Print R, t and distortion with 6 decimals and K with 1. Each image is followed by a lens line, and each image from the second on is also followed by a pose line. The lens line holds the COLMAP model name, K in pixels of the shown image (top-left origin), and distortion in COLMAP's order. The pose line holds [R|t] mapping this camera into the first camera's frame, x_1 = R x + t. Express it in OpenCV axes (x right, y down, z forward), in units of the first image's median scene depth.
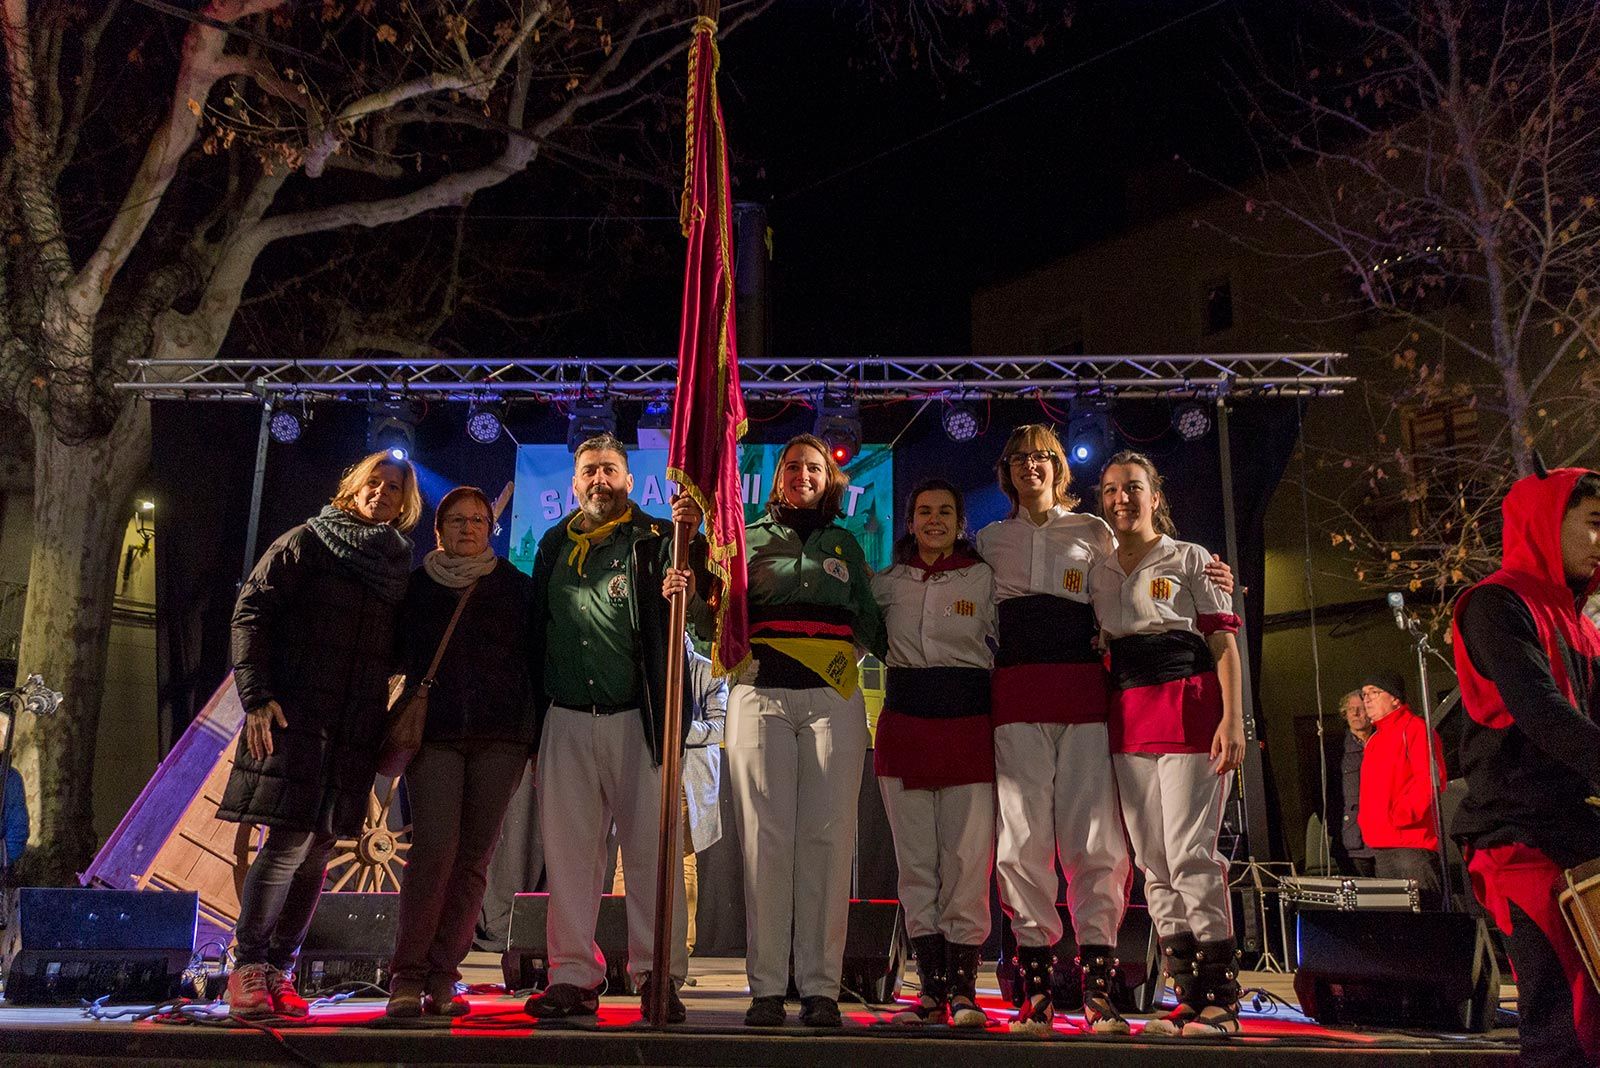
lens RADIAL K [[1324.9, 0, 803.3], [0, 1324.9, 535.5], [0, 0, 1]] dist [0.002115, -0.023251]
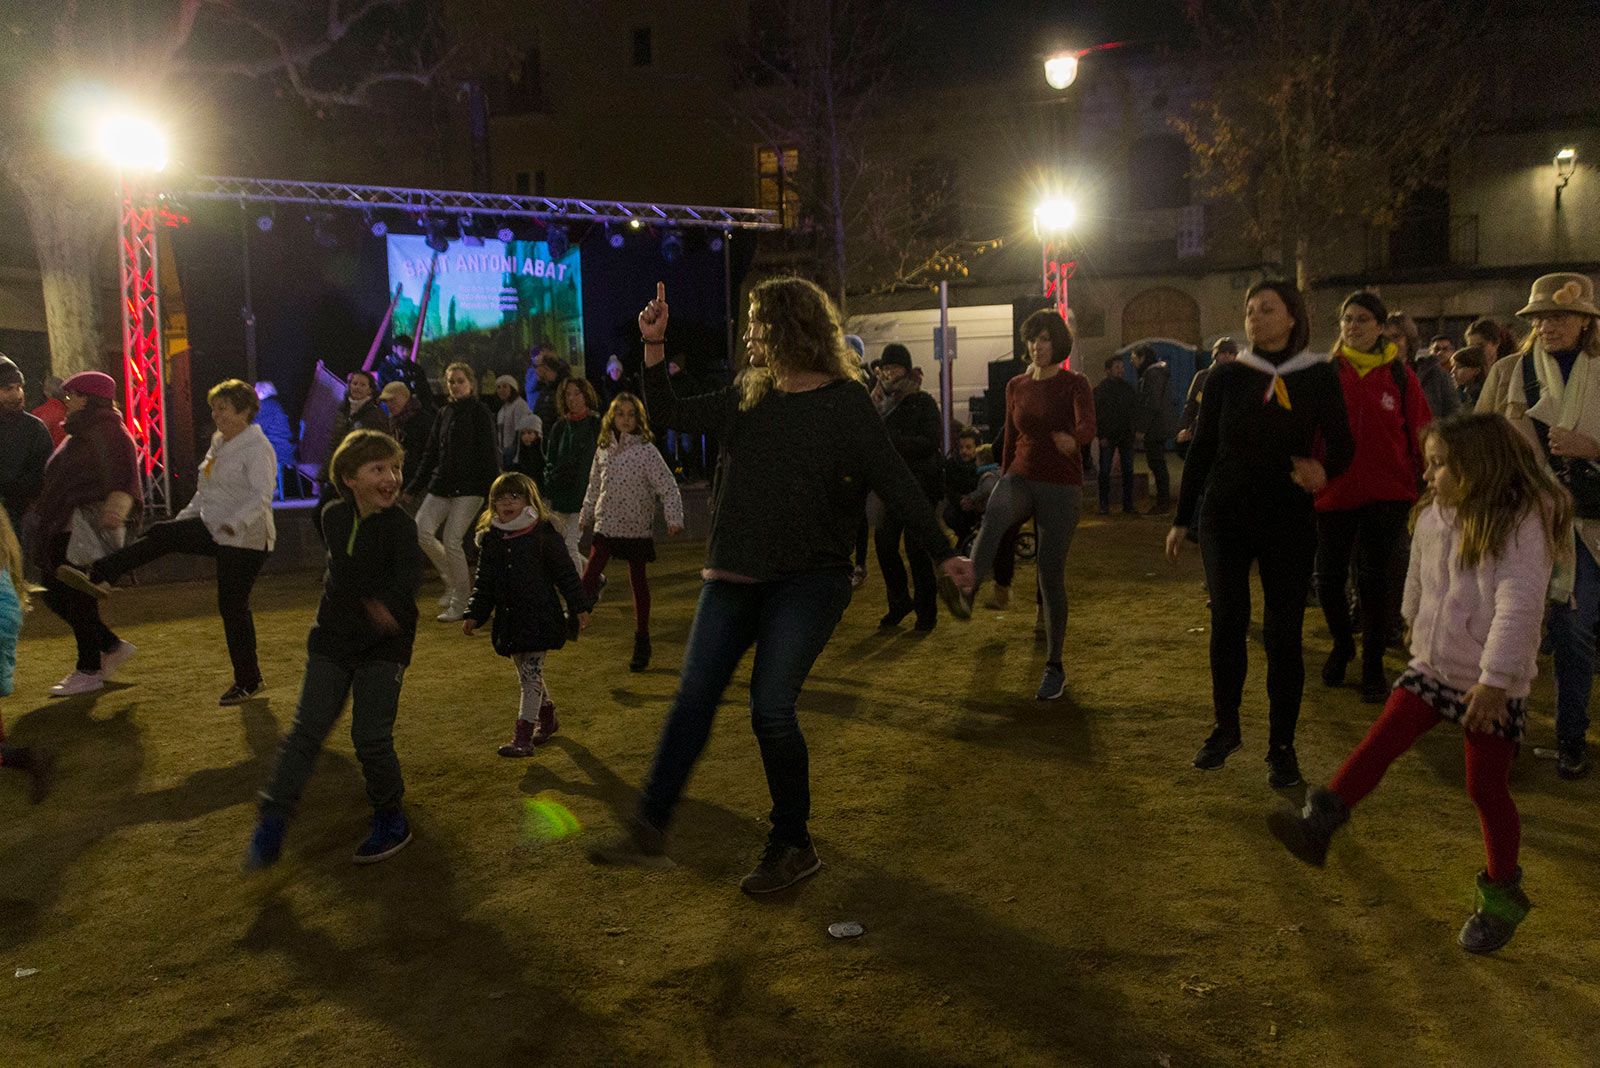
lens RADIAL K [[1324.9, 0, 800.8], [0, 1324.9, 534.1], [0, 0, 1]] dist [0.002115, -0.023251]
pose [[0.866831, -0.070407, 0.493606, -0.671678], [-0.094244, 0.948998, 0.300866, -0.288959], [-0.489614, -0.307319, 0.815986, -0.972081]]
